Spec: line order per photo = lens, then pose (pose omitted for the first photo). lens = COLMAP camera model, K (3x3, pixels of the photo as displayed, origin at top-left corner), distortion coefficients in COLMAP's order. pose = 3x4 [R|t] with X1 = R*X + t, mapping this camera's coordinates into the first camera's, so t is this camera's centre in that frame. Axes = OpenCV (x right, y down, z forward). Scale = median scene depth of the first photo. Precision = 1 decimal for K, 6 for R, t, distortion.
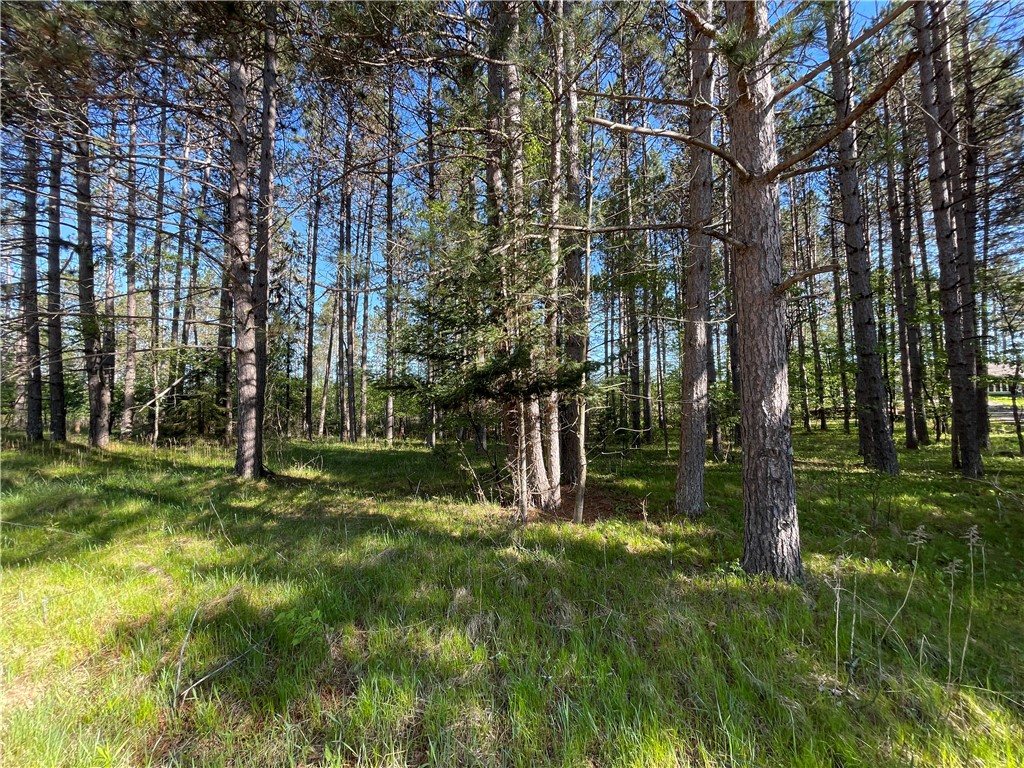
lens RADIAL K [[413.7, 0, 508.8], [0, 413.7, 378.6], [0, 0, 1]] dist [0.001815, 0.000999]
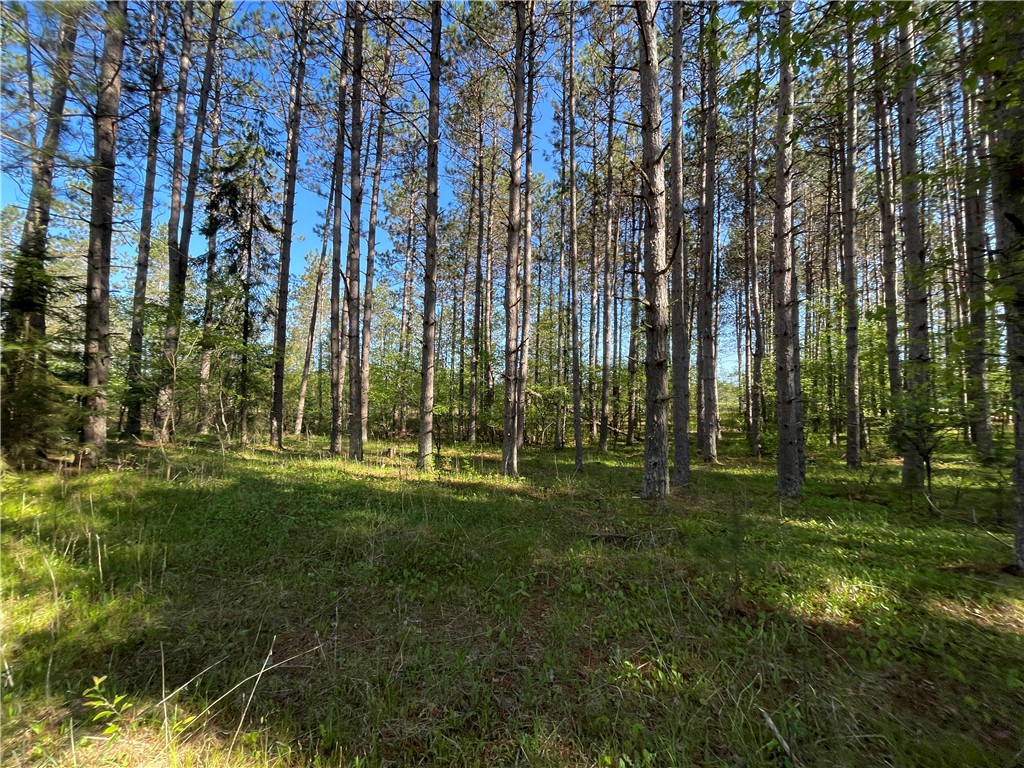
lens RADIAL K [[413.7, 0, 509.6], [0, 413.7, 372.6], [0, 0, 1]] dist [0.001815, 0.000999]
pose [[0.998806, 0.027440, 0.040418, -0.646421], [-0.027251, 0.999615, -0.005221, 0.125222], [-0.040546, 0.004114, 0.999169, 1.452721]]
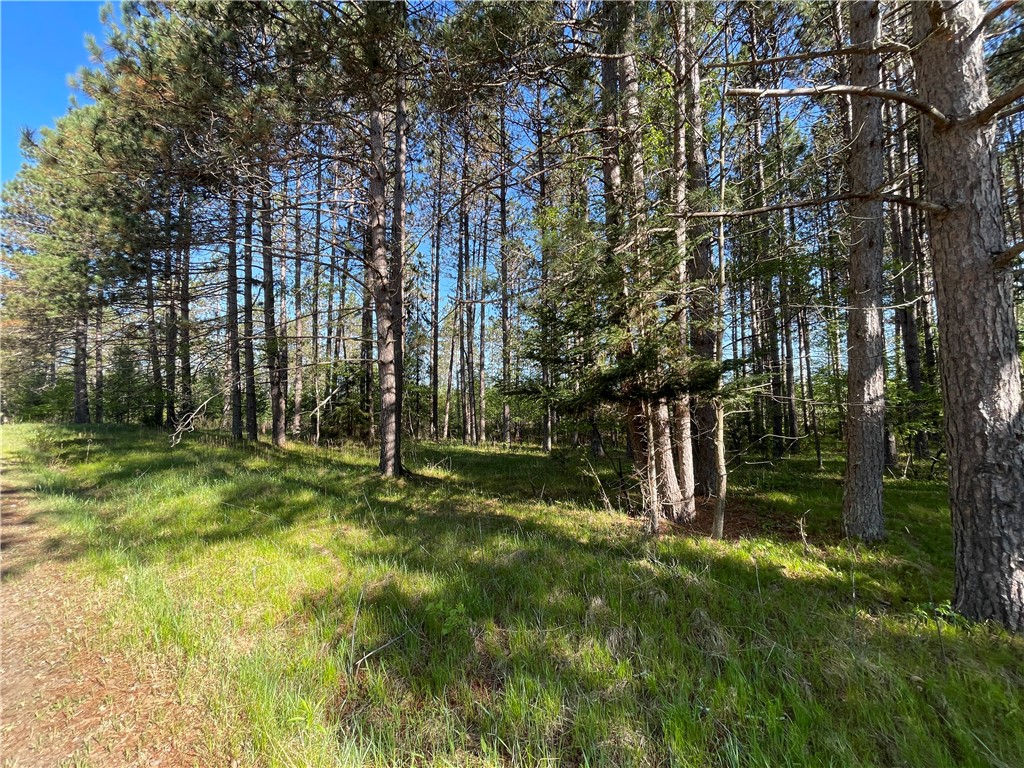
lens RADIAL K [[413.7, 0, 510.5], [0, 413.7, 378.8], [0, 0, 1]] dist [0.001815, 0.000999]
pose [[0.965139, -0.024242, -0.260613, -0.023952], [0.021403, 0.999677, -0.013727, 0.000871], [0.260861, 0.007671, 0.965346, 0.002276]]
